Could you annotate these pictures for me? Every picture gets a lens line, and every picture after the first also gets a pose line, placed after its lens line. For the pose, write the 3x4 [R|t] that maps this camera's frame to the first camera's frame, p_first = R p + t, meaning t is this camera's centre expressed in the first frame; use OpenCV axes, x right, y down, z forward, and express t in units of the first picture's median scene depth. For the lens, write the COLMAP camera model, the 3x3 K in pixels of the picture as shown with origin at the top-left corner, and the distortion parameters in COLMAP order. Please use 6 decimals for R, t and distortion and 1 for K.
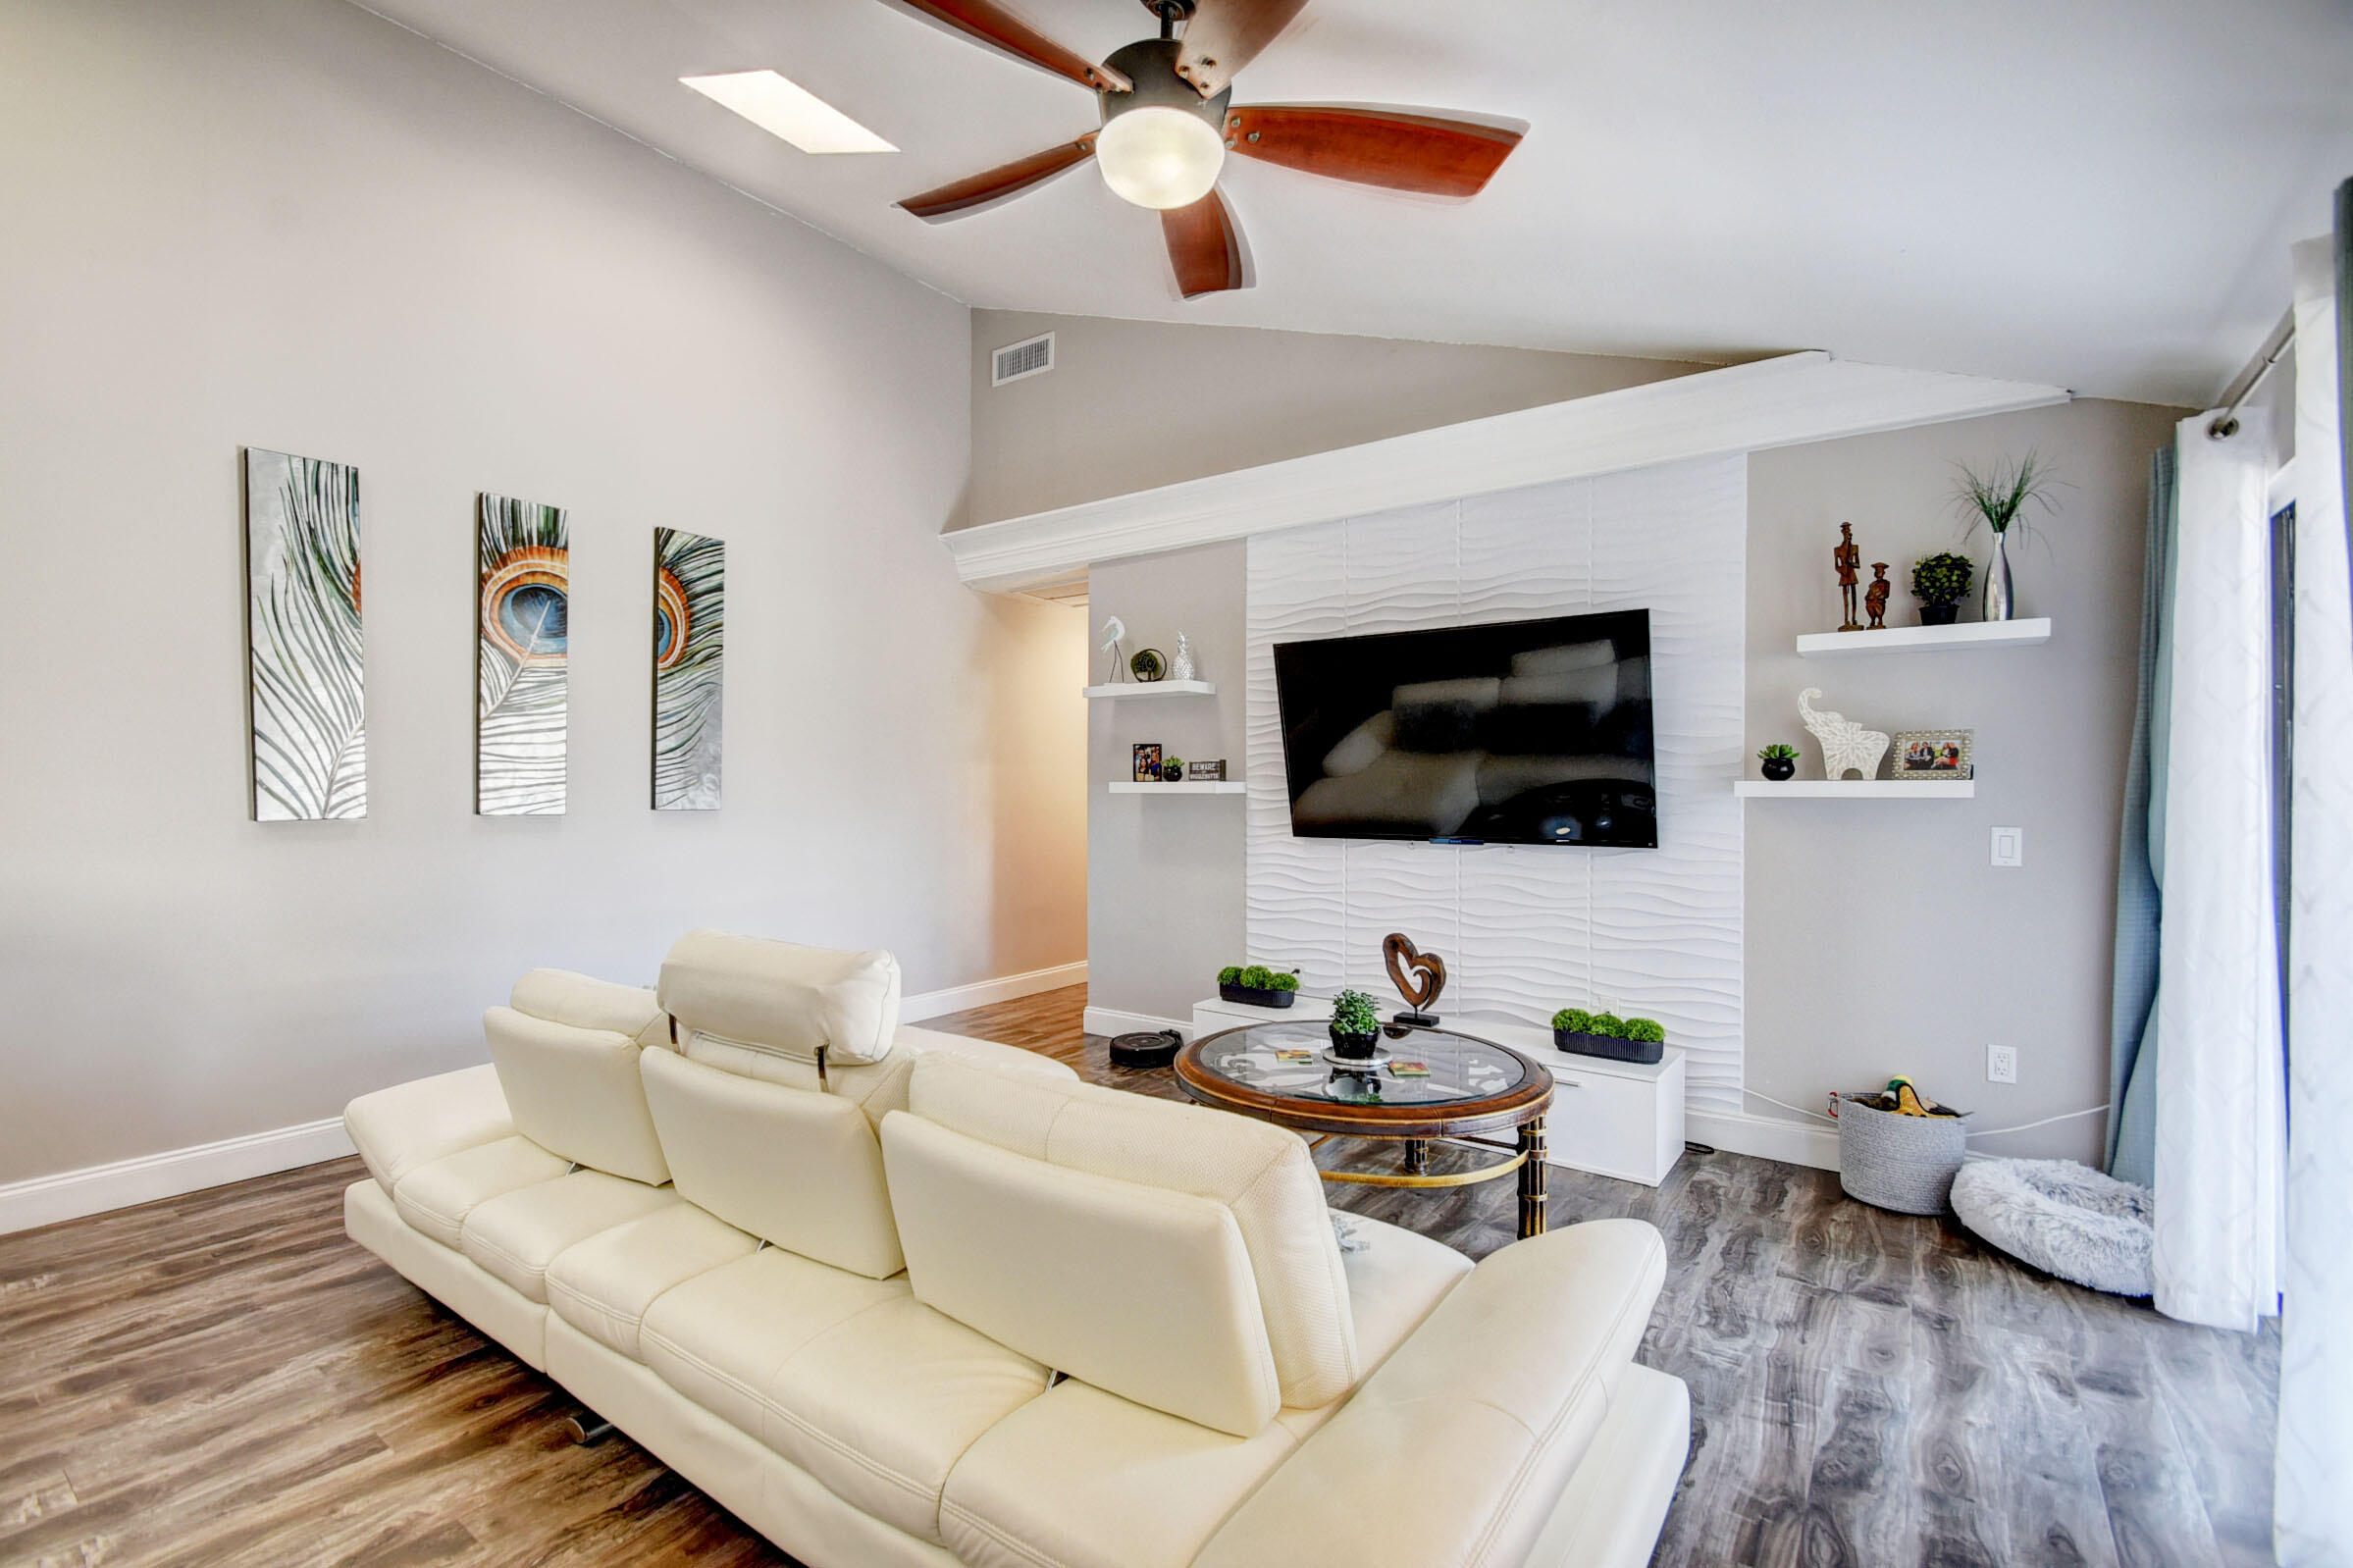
lens RADIAL K [[1046.2, 0, 1171.7], [0, 1046.2, 791.4], [0, 0, 1]] dist [-0.000790, -0.002440]
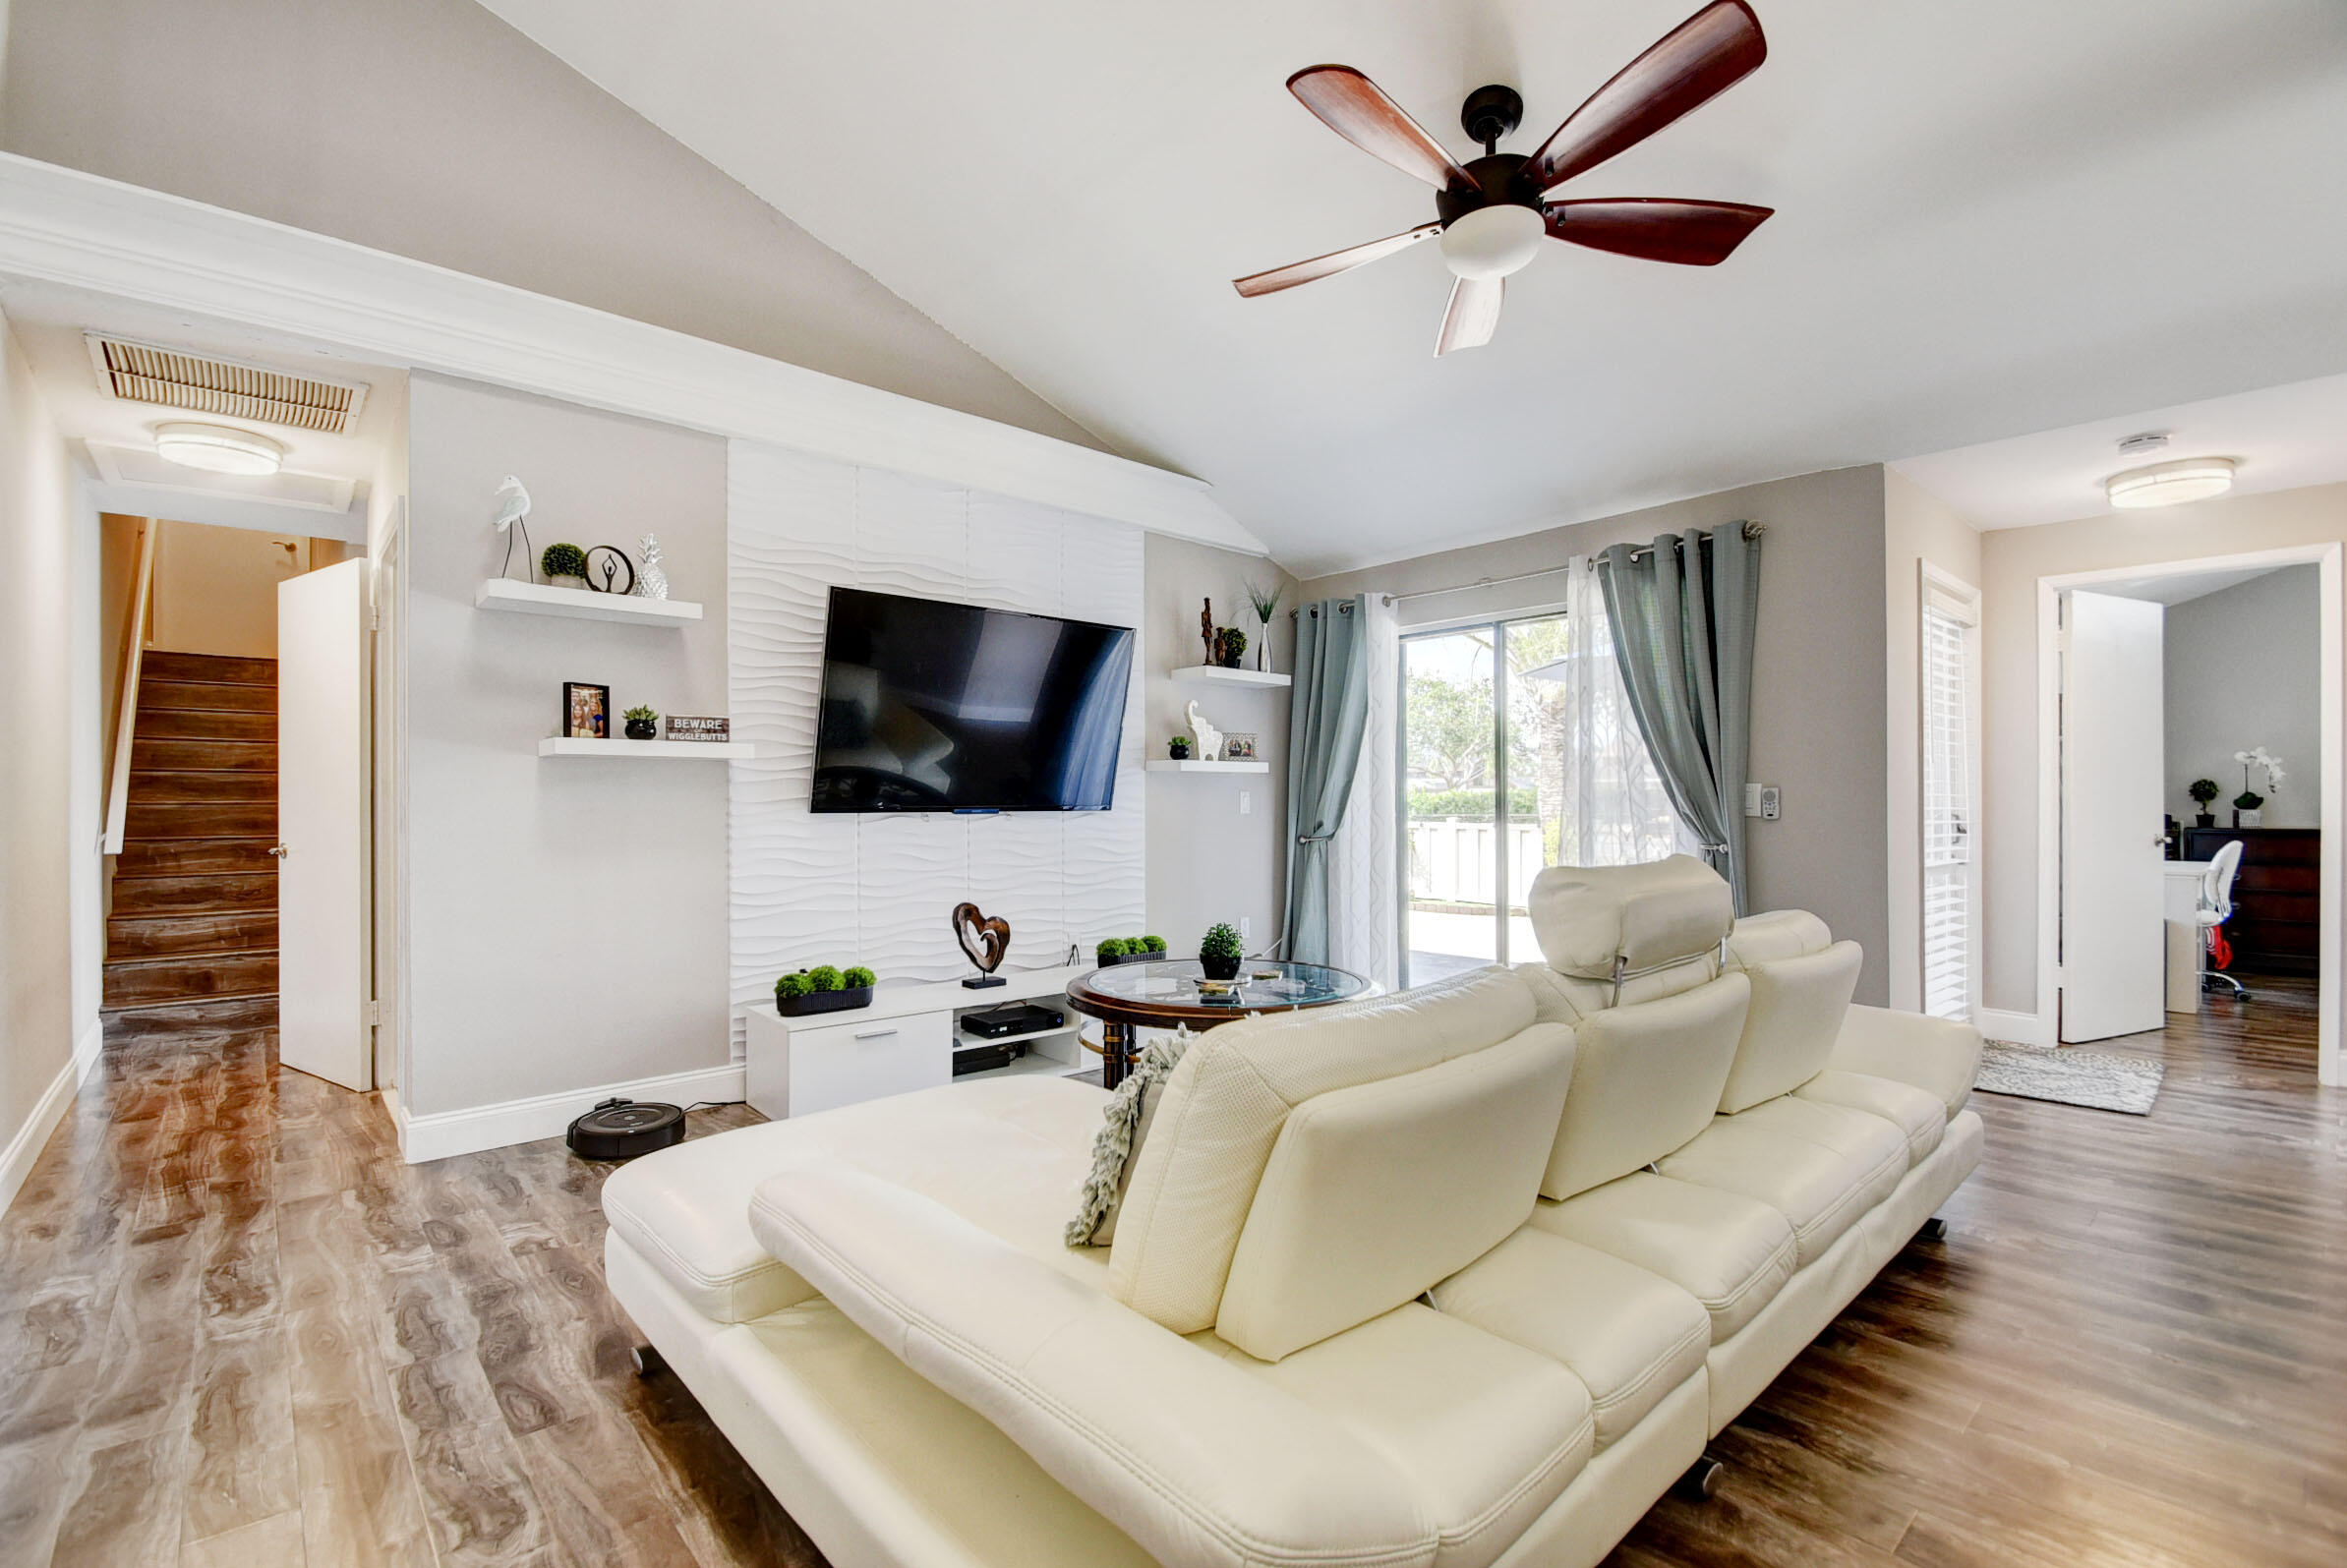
lens RADIAL K [[1017.6, 0, 1150.7], [0, 1017.6, 792.0], [0, 0, 1]] dist [-0.001918, -0.000970]
pose [[0.228294, 0.006784, 0.973569, -0.709337], [0.004962, 0.999955, -0.008131, 0.038847], [-0.973580, 0.006687, 0.228250, 0.609252]]
